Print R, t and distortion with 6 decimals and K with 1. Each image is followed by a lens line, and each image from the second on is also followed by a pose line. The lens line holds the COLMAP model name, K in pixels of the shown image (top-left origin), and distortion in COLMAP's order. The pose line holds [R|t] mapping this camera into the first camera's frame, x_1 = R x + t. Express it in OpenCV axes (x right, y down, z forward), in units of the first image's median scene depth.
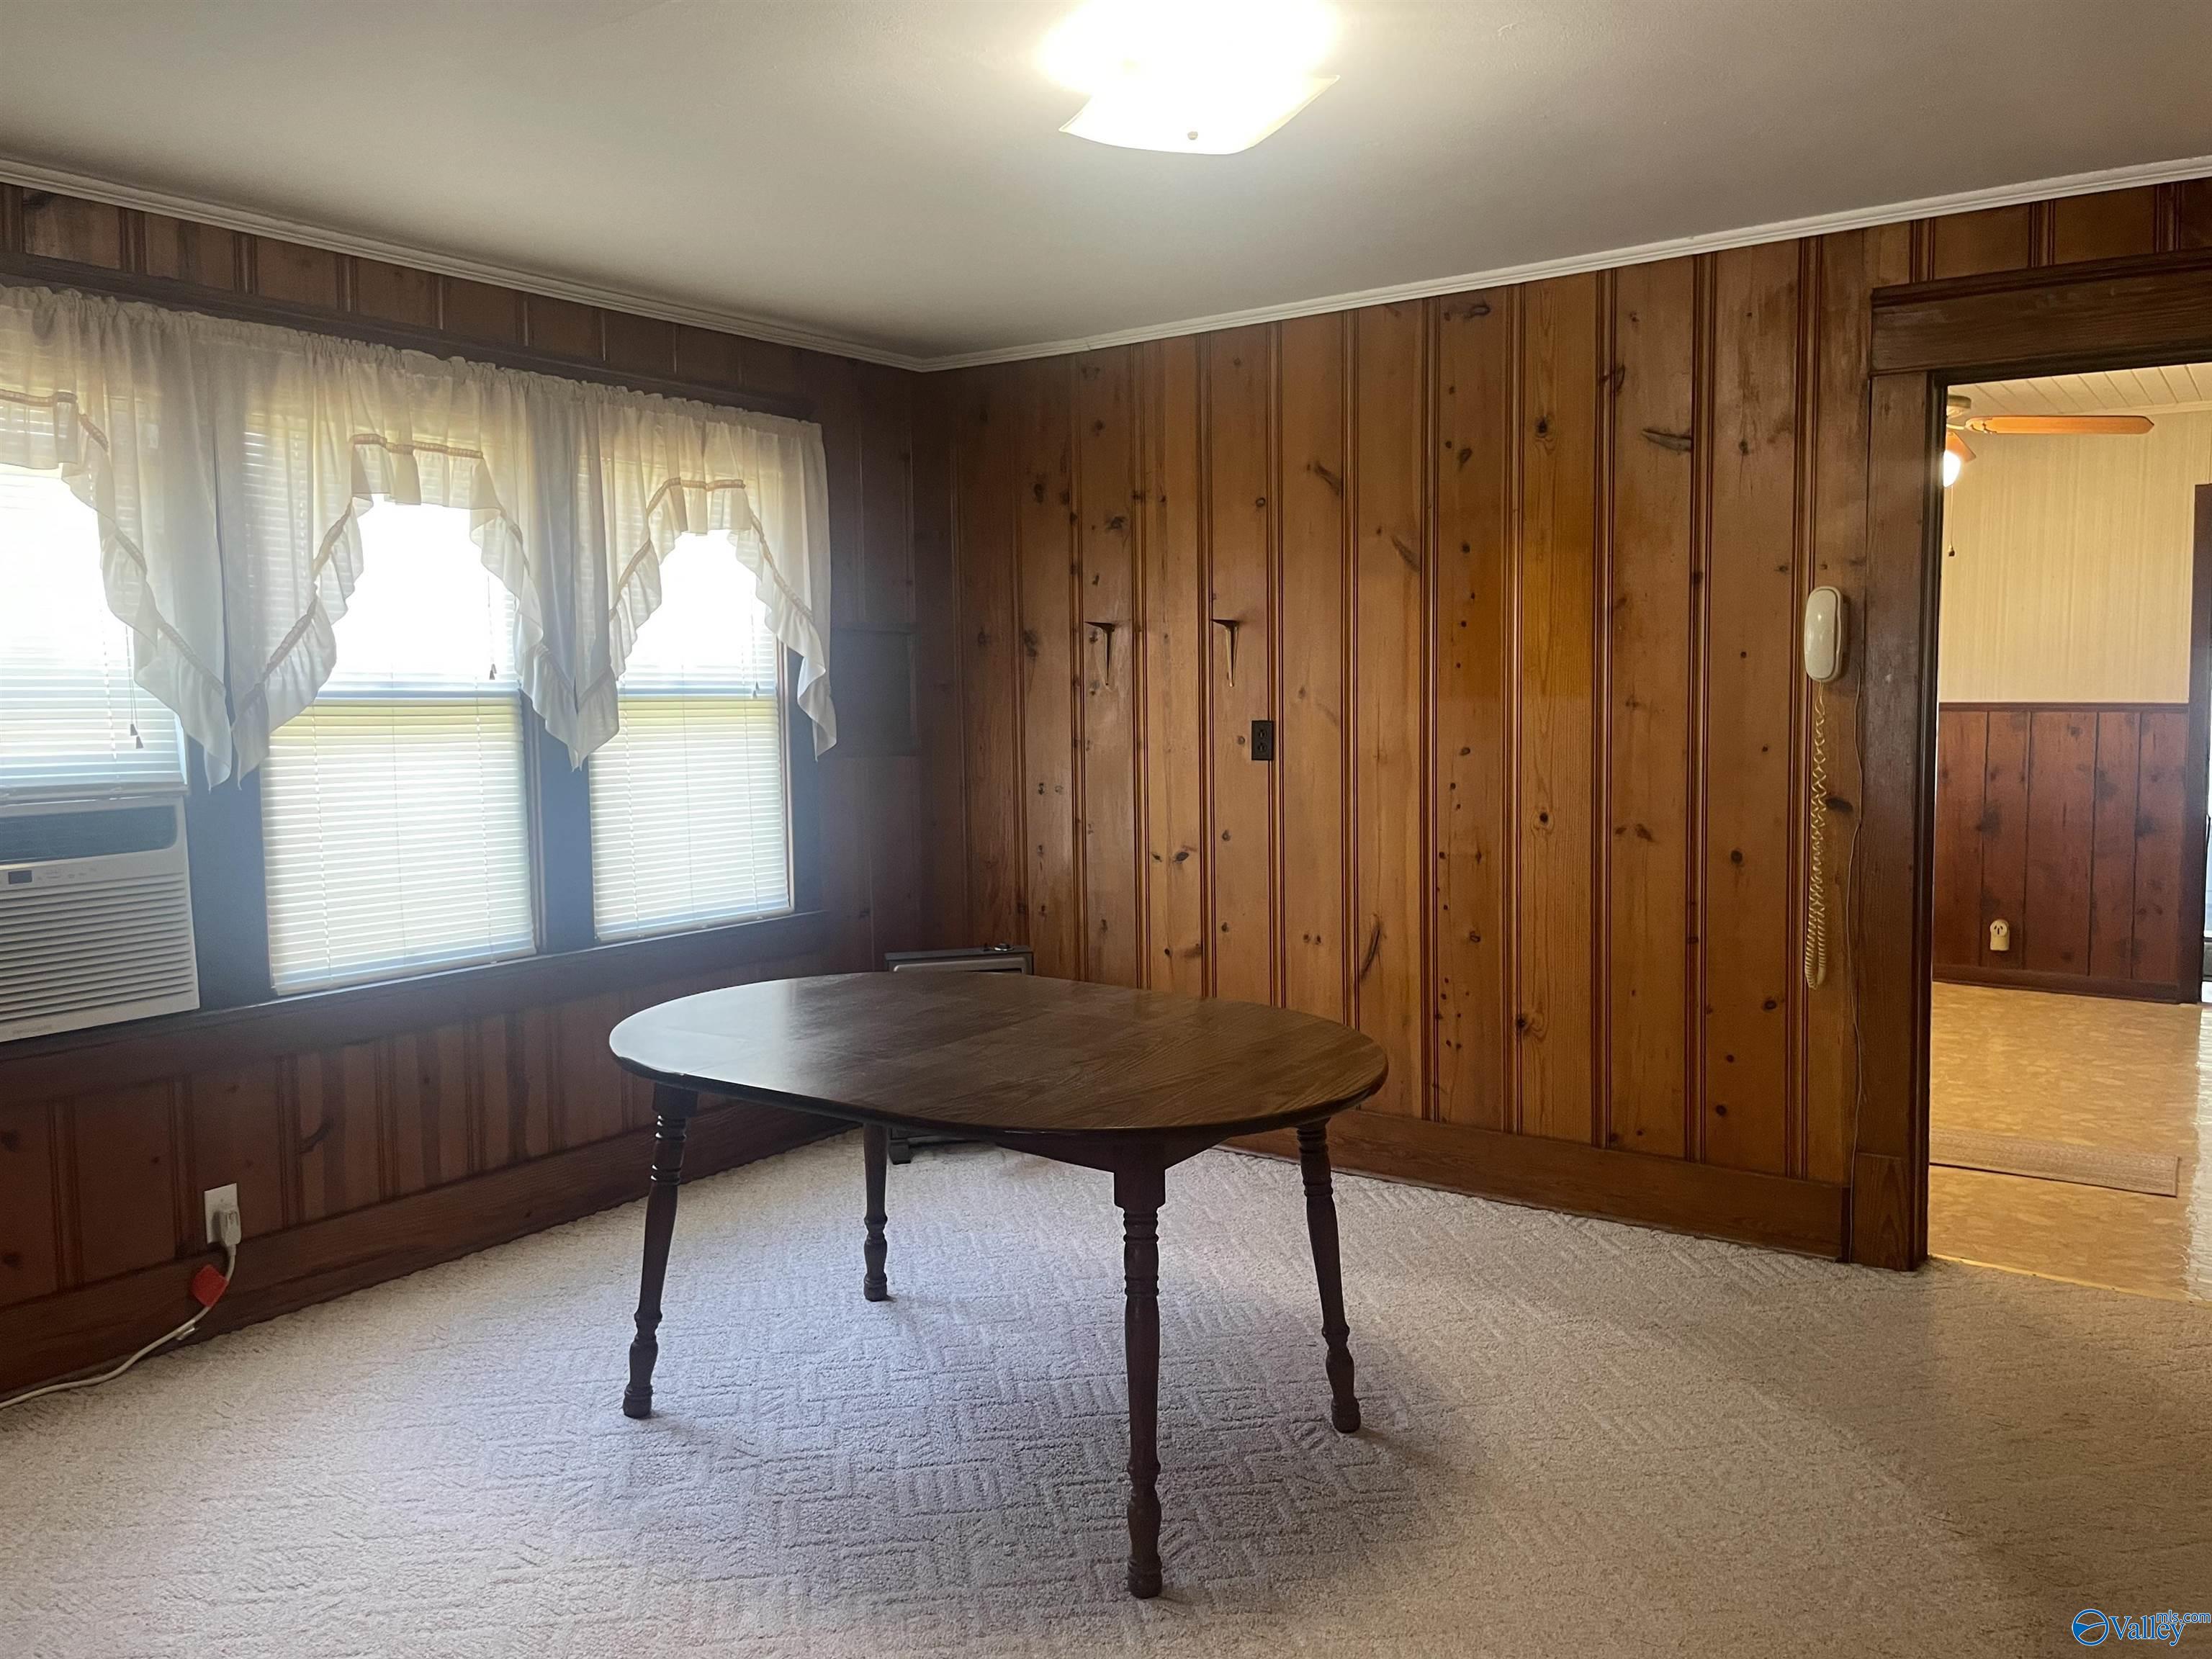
lens RADIAL K [[1686.7, 0, 1116.3], [0, 1686.7, 816.1], [0, 0, 1]] dist [0.091931, -0.116993]
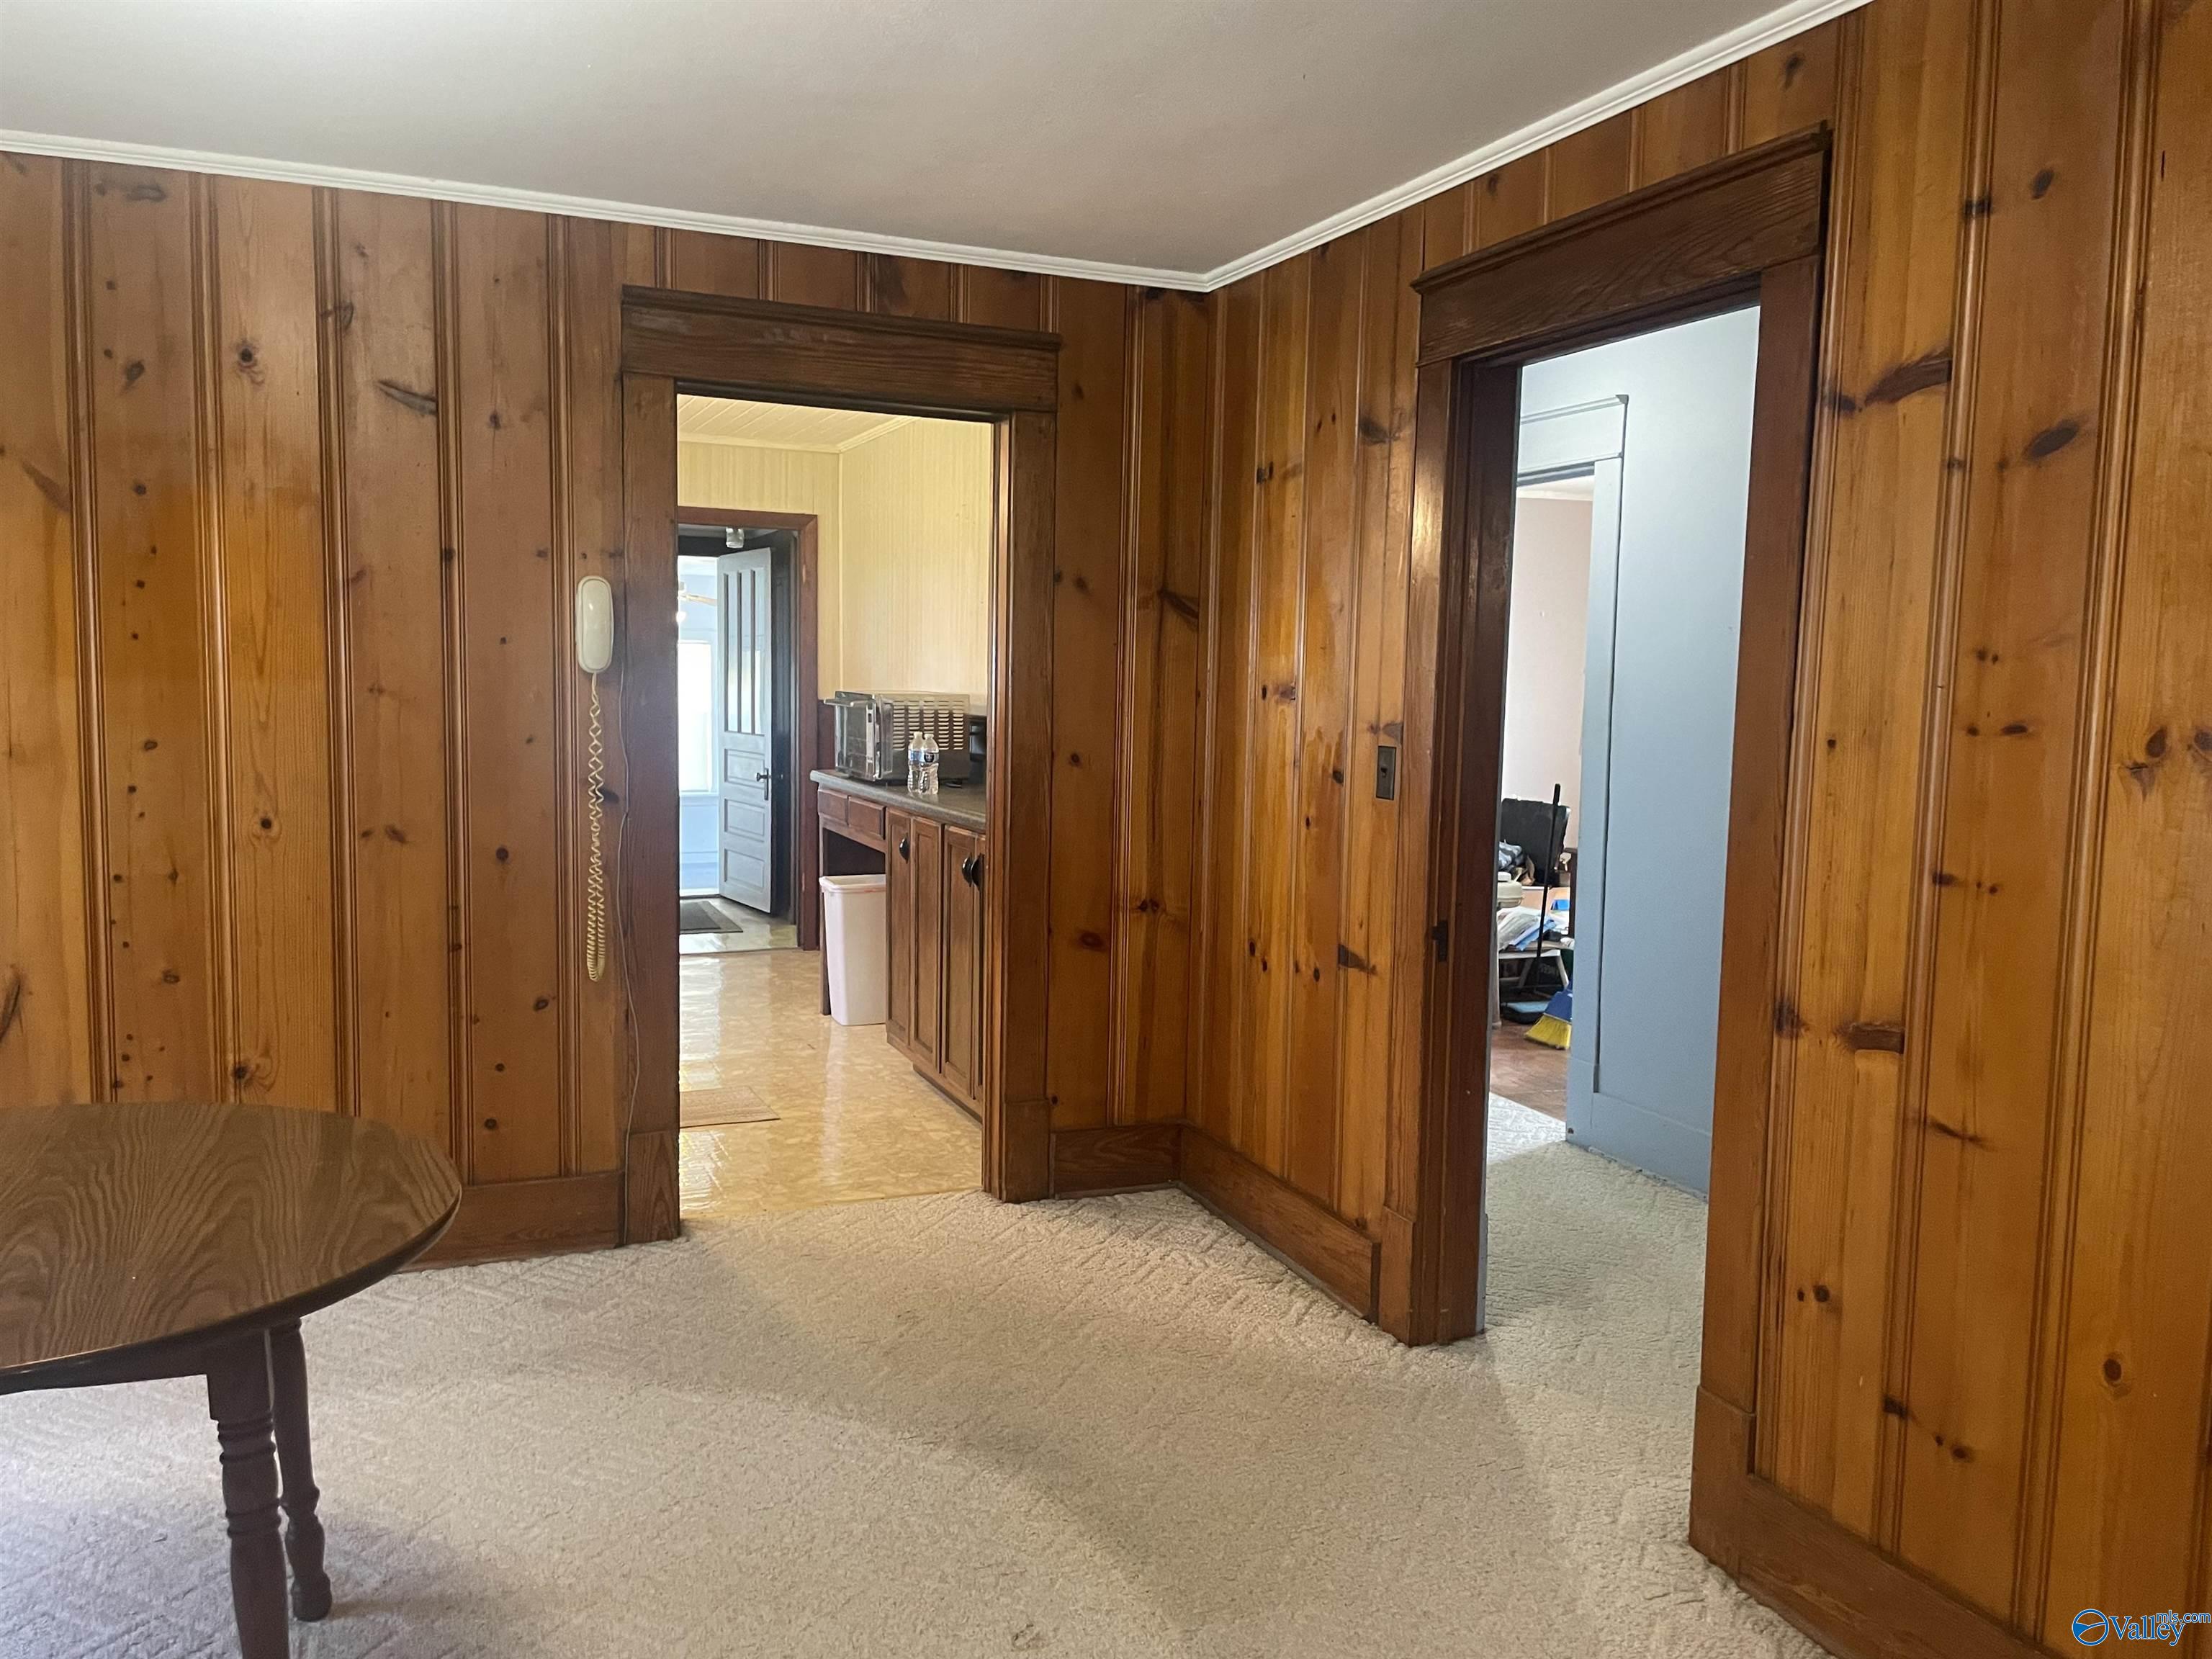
lens RADIAL K [[1686.7, 0, 1092.4], [0, 1686.7, 813.4], [0, 0, 1]] dist [0.091931, -0.116993]
pose [[0.540444, -0.048036, 0.840008, -0.248730], [0.040337, 0.998700, 0.031159, -0.014728], [-0.840412, 0.017044, 0.541679, 0.207745]]
